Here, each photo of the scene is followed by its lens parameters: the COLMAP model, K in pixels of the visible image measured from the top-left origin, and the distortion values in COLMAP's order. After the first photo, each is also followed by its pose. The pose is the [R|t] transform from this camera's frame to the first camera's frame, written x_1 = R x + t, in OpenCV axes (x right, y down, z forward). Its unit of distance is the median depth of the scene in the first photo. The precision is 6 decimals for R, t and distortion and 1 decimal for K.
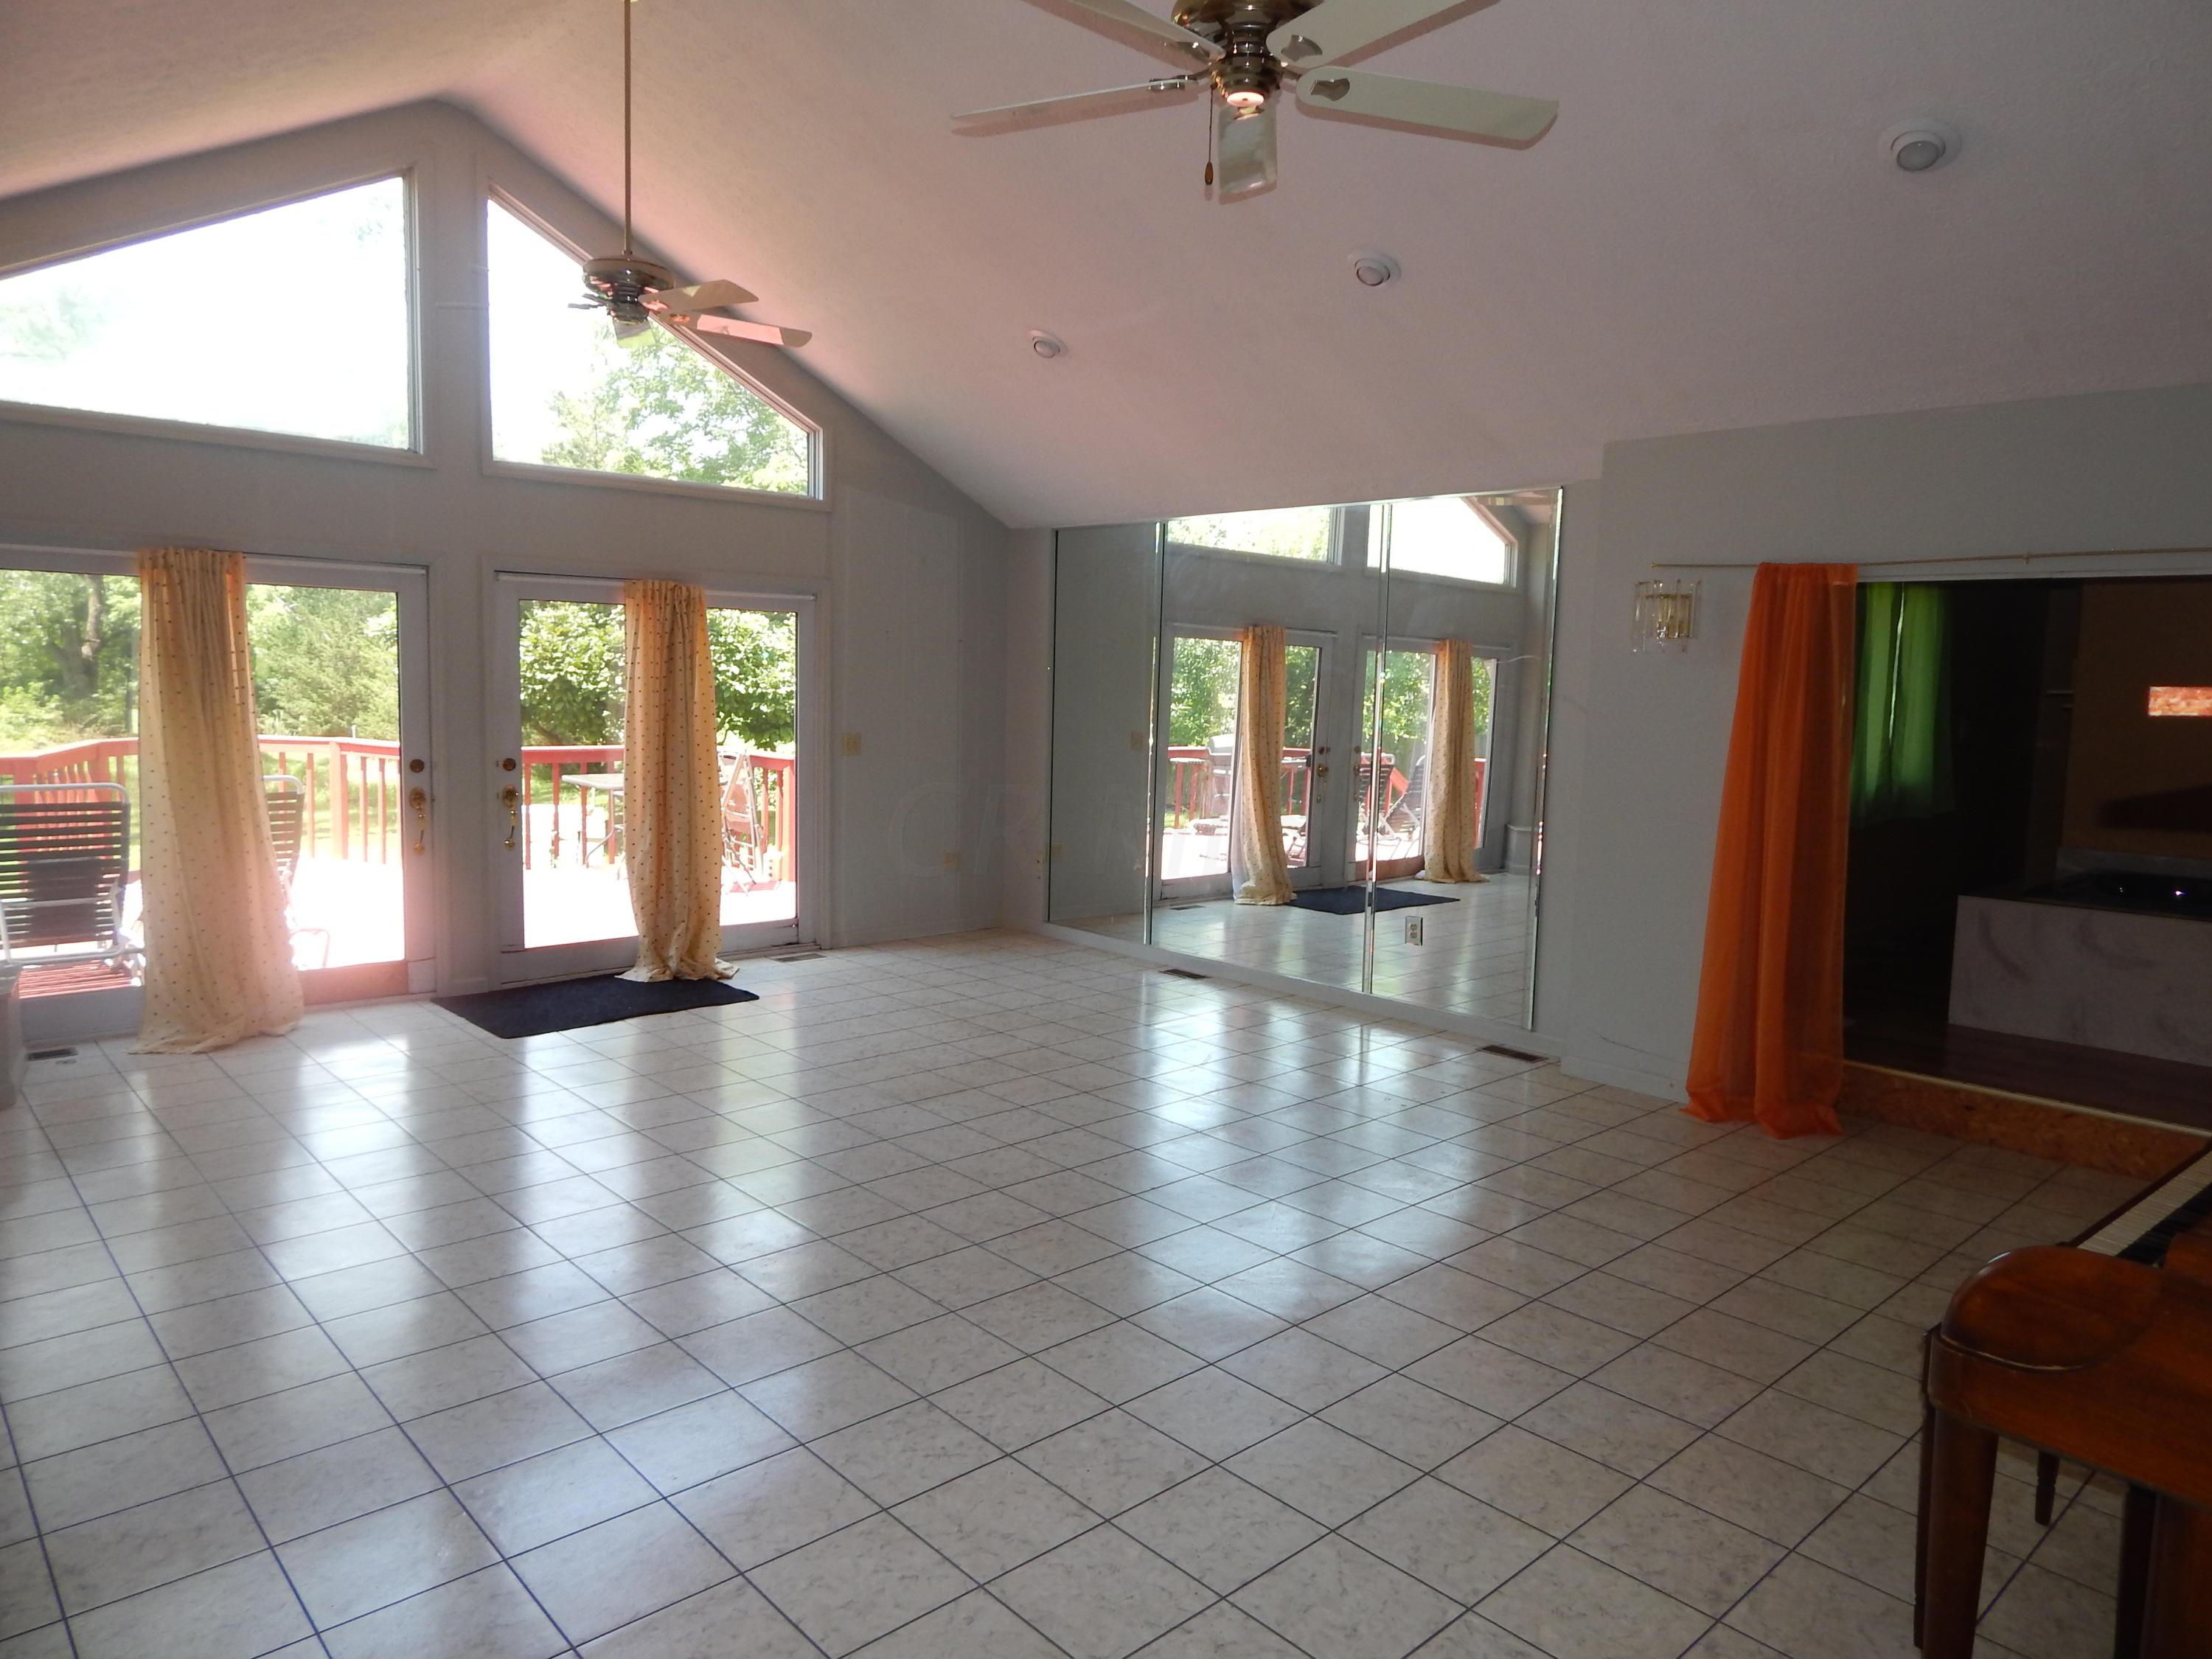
lens RADIAL K [[1459.6, 0, 1104.1], [0, 1459.6, 825.0], [0, 0, 1]] dist [0.002703, -0.006068]
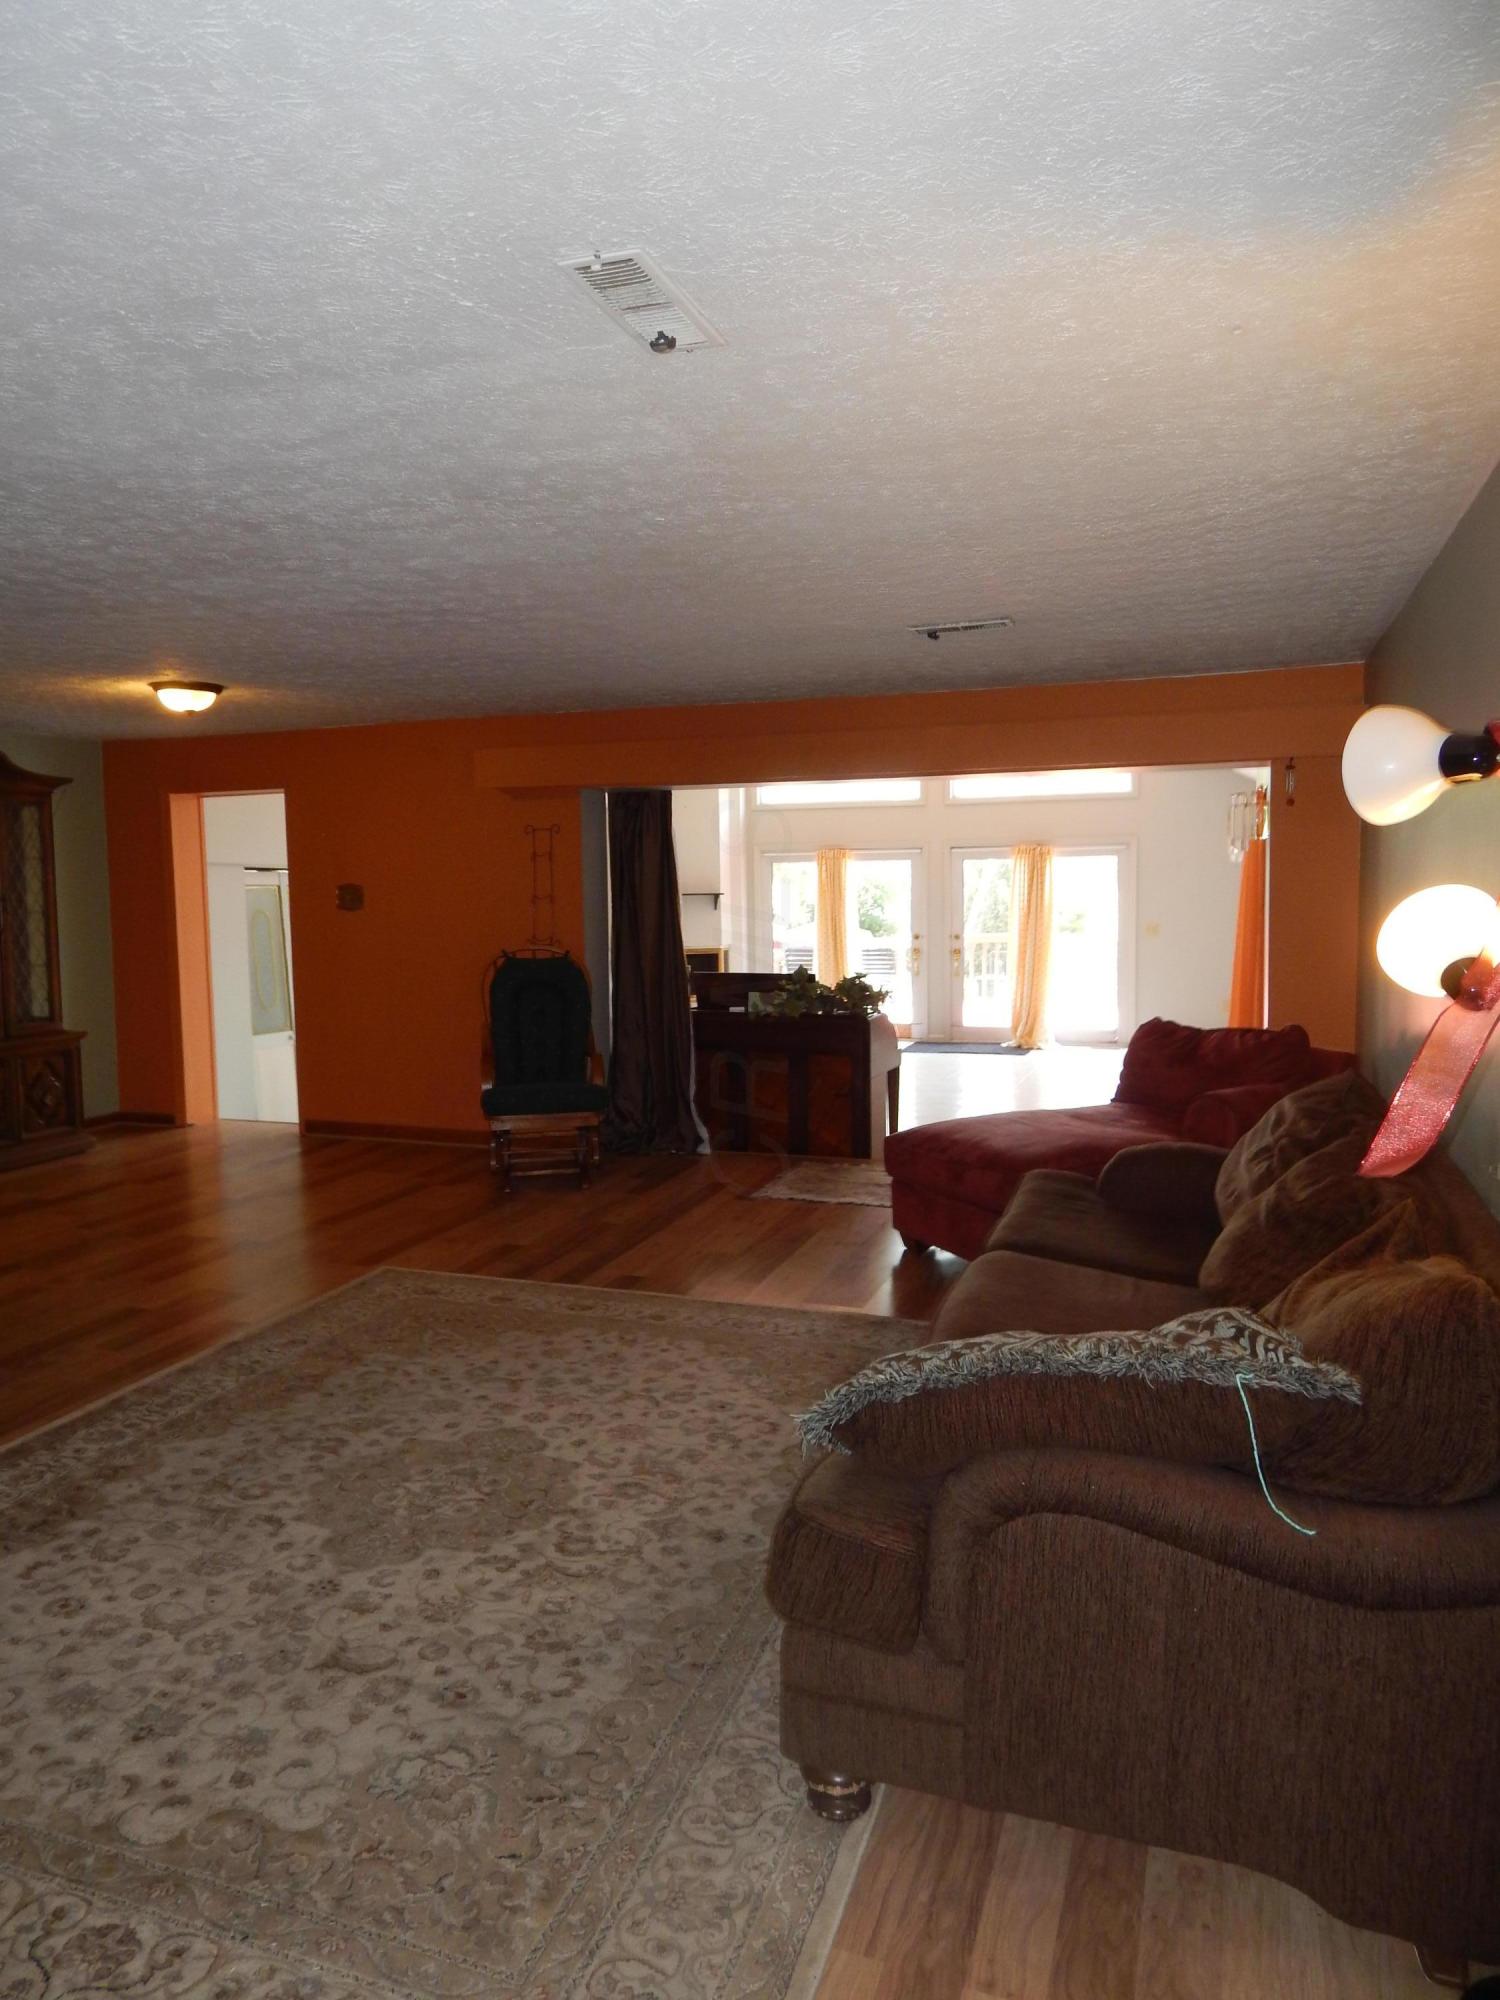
lens RADIAL K [[1319.7, 0, 753.5], [0, 1319.7, 995.9], [0, 0, 1]] dist [0.002703, -0.006068]
pose [[0.473175, 0.033927, -0.880315, 1.148822], [-0.066018, 0.997814, 0.002970, 0.057784], [0.878491, 0.056712, 0.474381, -0.169052]]
